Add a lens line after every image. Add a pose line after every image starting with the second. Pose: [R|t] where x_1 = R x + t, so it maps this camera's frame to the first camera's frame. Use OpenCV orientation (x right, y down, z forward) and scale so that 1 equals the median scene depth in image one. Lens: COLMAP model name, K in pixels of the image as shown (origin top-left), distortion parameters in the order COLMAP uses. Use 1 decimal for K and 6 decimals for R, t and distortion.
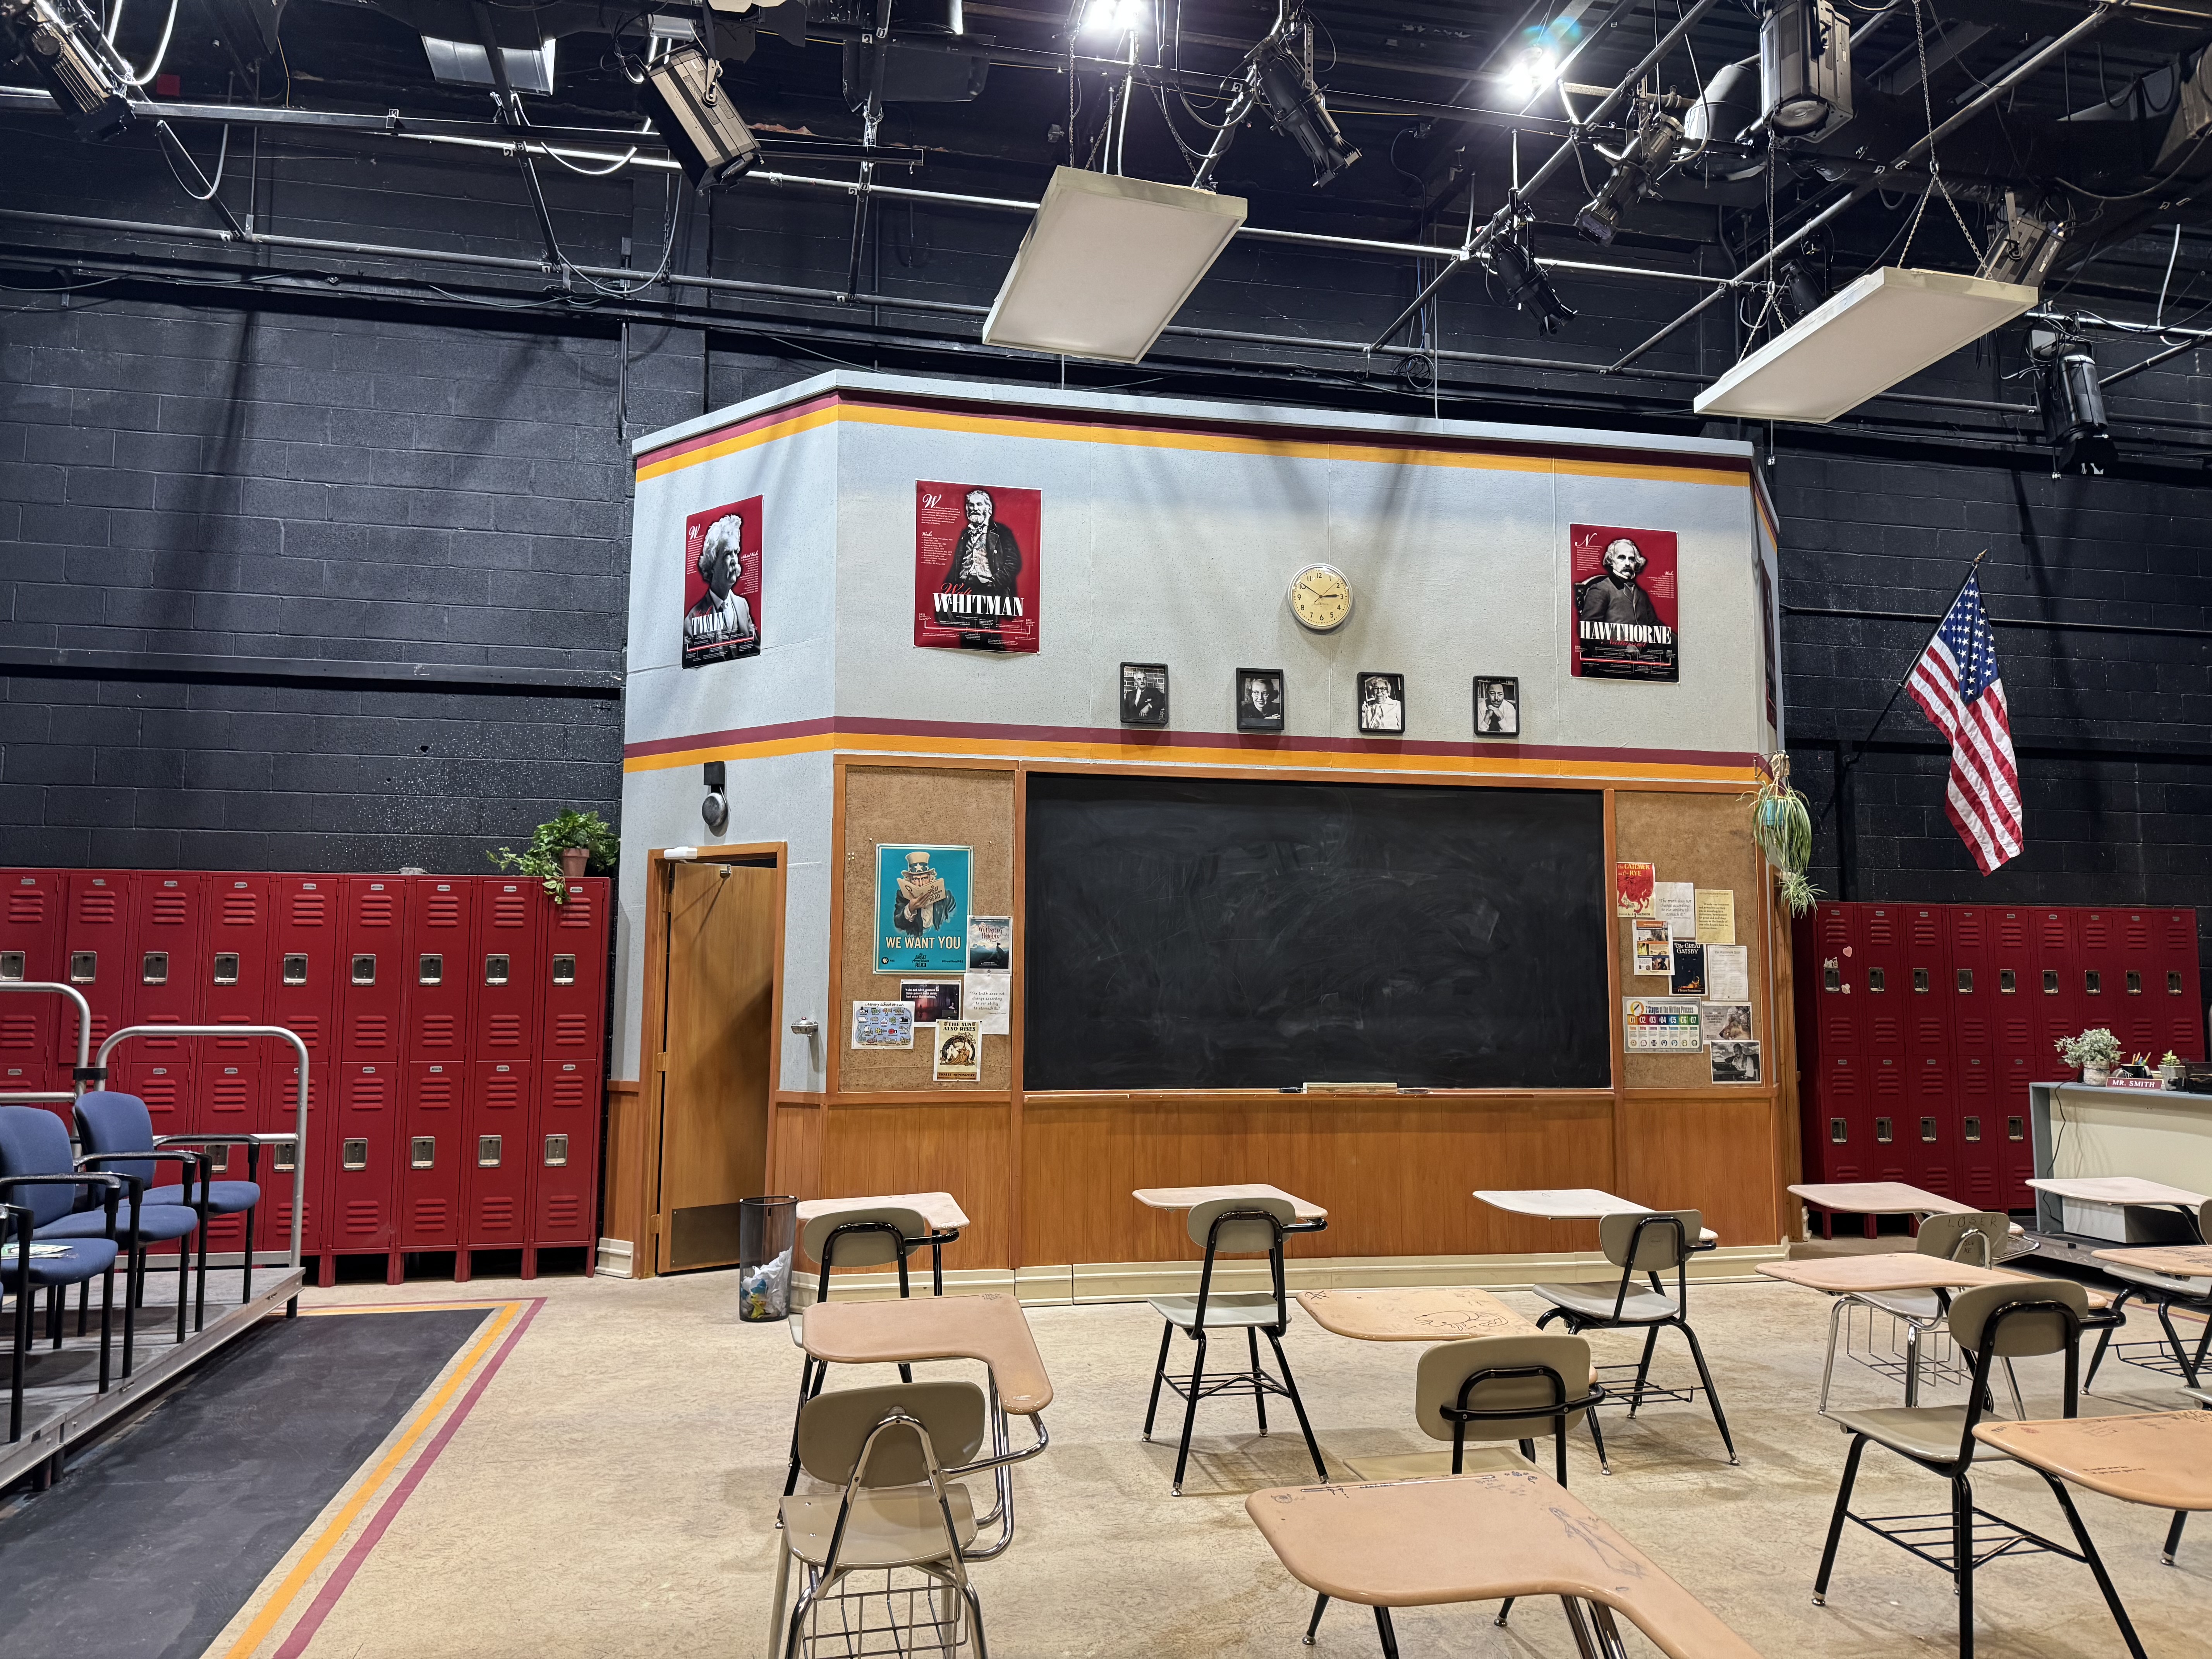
lens RADIAL K [[1539.7, 0, 1106.0], [0, 1539.7, 829.5], [0, 0, 1]] dist [0.182963, -0.383613]
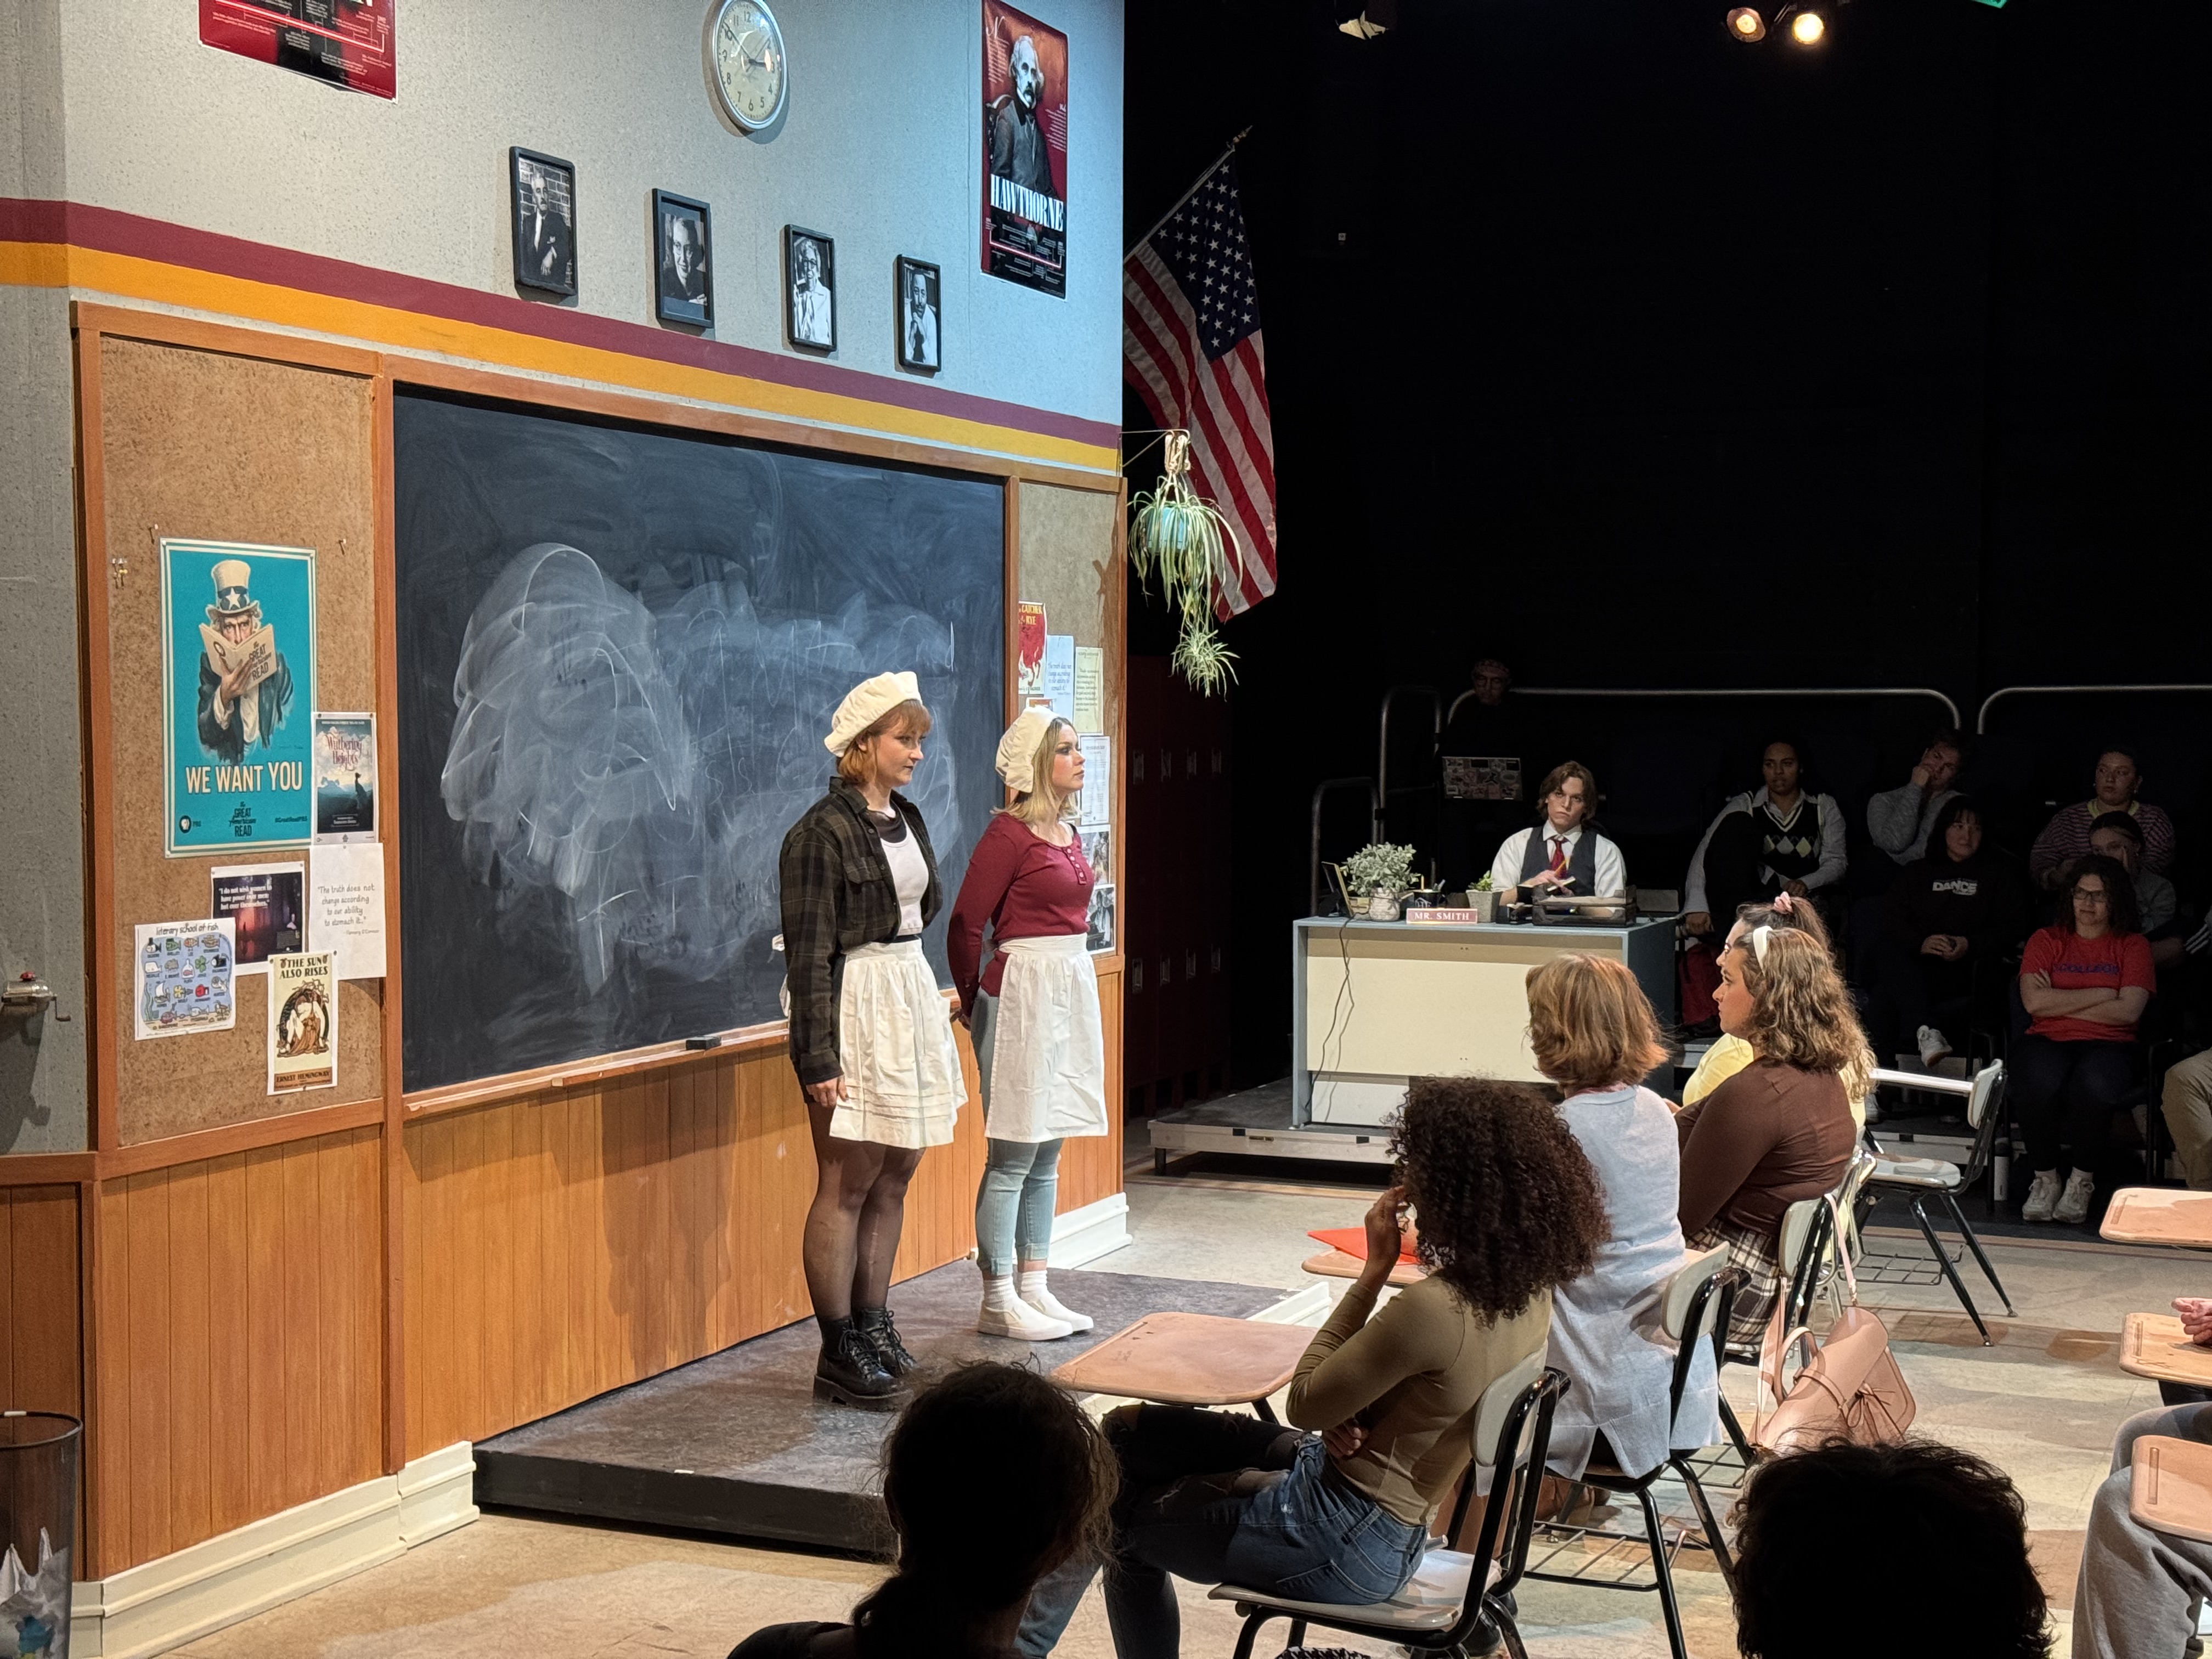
lens RADIAL K [[3073.6, 0, 1108.1], [0, 3073.6, 842.9], [0, 0, 1]] dist [0.158427, -0.079038]
pose [[0.582590, -0.042101, 0.811675, -0.620505], [-0.081552, 0.990589, 0.109917, -0.020044], [-0.808664, -0.130230, 0.573674, 0.296925]]
